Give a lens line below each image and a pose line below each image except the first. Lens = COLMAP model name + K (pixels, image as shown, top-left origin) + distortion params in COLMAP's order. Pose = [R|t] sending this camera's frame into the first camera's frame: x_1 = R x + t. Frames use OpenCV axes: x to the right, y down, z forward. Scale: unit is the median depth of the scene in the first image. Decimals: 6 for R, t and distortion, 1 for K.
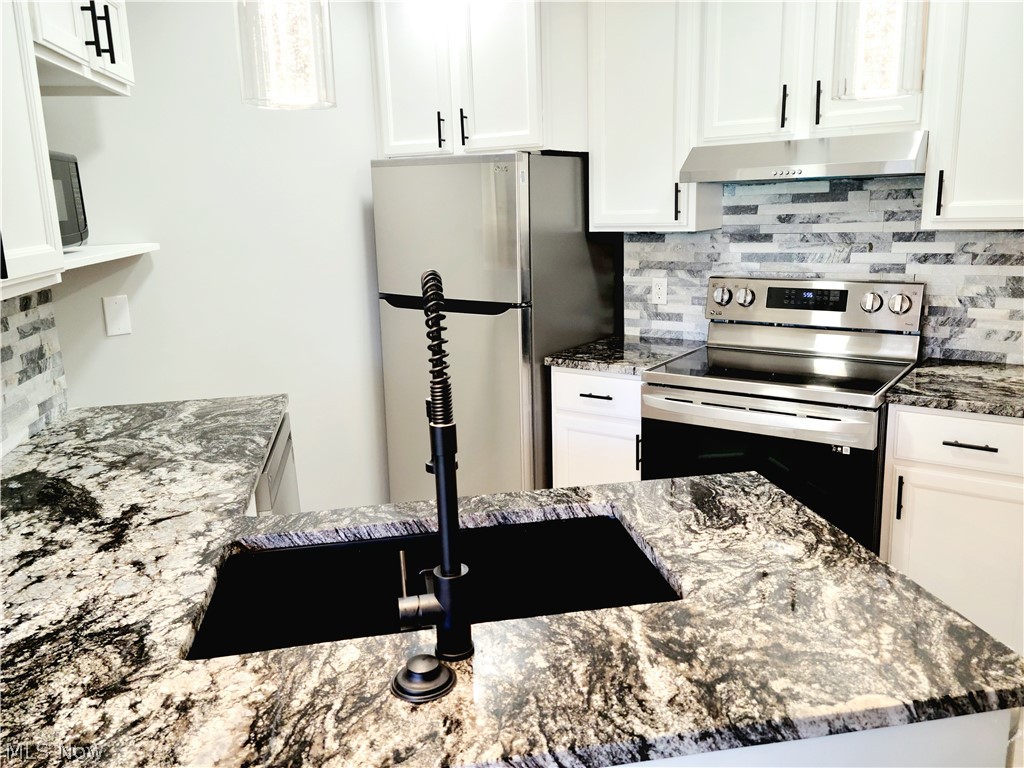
lens RADIAL K [[819.2, 0, 511.5], [0, 819.2, 383.1], [0, 0, 1]] dist [0.068623, -0.046880]
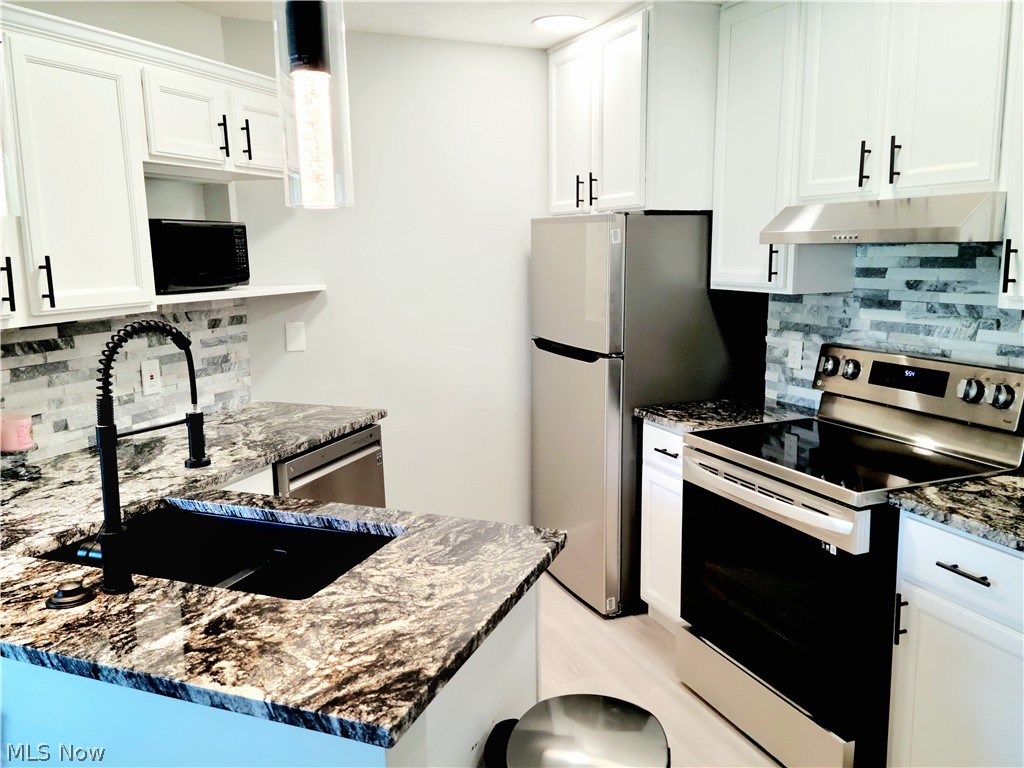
lens RADIAL K [[819.2, 0, 510.9], [0, 819.2, 379.7], [0, 0, 1]] dist [0.068623, -0.046880]
pose [[0.845290, 0.103758, -0.524137, 0.459237], [-0.127624, 0.991777, -0.009490, -0.038546], [0.518842, 0.074914, 0.851581, 0.041633]]
